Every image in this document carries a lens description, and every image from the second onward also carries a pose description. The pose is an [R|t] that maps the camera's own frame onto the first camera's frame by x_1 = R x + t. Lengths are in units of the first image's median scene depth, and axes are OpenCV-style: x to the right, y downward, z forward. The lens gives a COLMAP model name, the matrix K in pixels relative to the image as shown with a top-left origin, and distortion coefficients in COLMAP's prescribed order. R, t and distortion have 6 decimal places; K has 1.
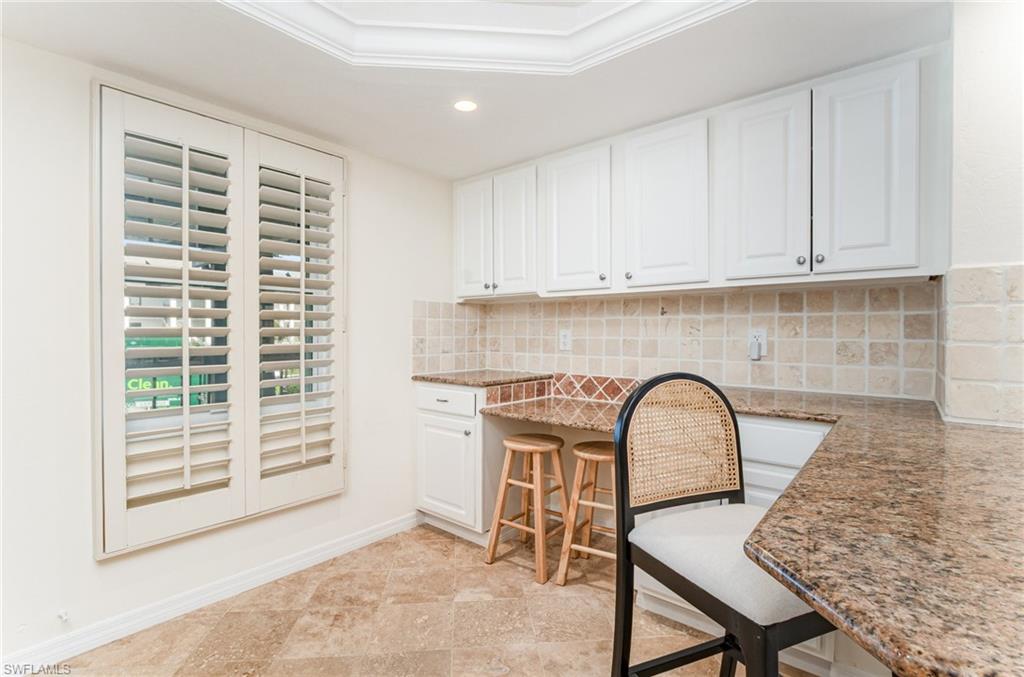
lens RADIAL K [[489.3, 0, 511.7], [0, 489.3, 339.9], [0, 0, 1]] dist [-0.026811, 0.001864]
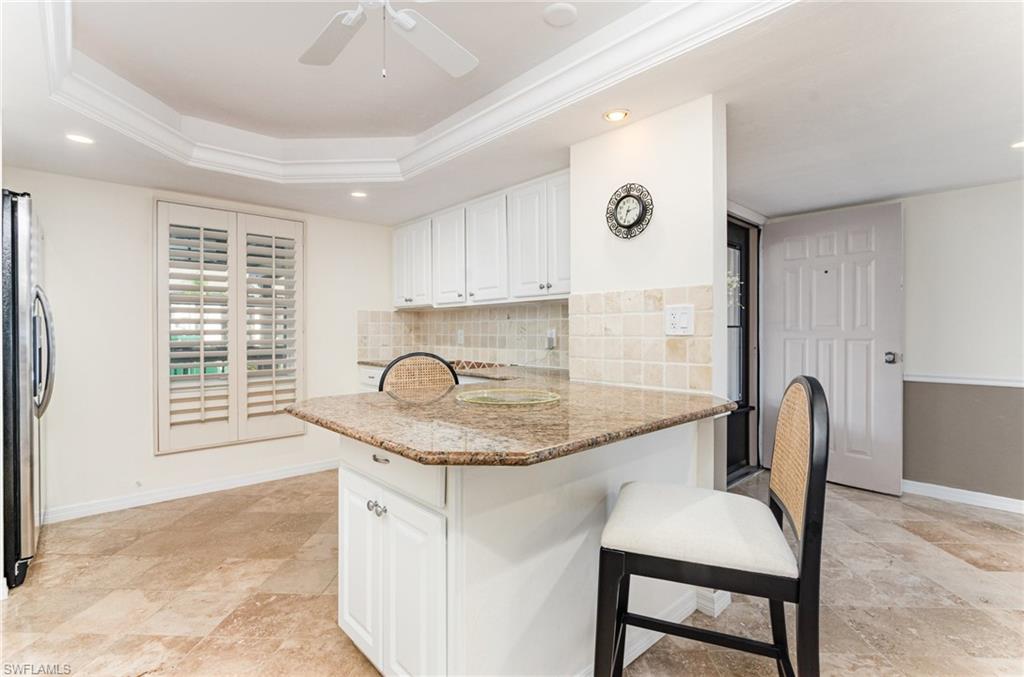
lens RADIAL K [[489.3, 0, 510.5], [0, 489.3, 336.0], [0, 0, 1]] dist [-0.026811, 0.001864]
pose [[0.990769, -0.001070, -0.135559, 0.576588], [0.000045, 0.999971, -0.007566, 0.010816], [0.135564, 0.007490, 0.990740, -0.511388]]
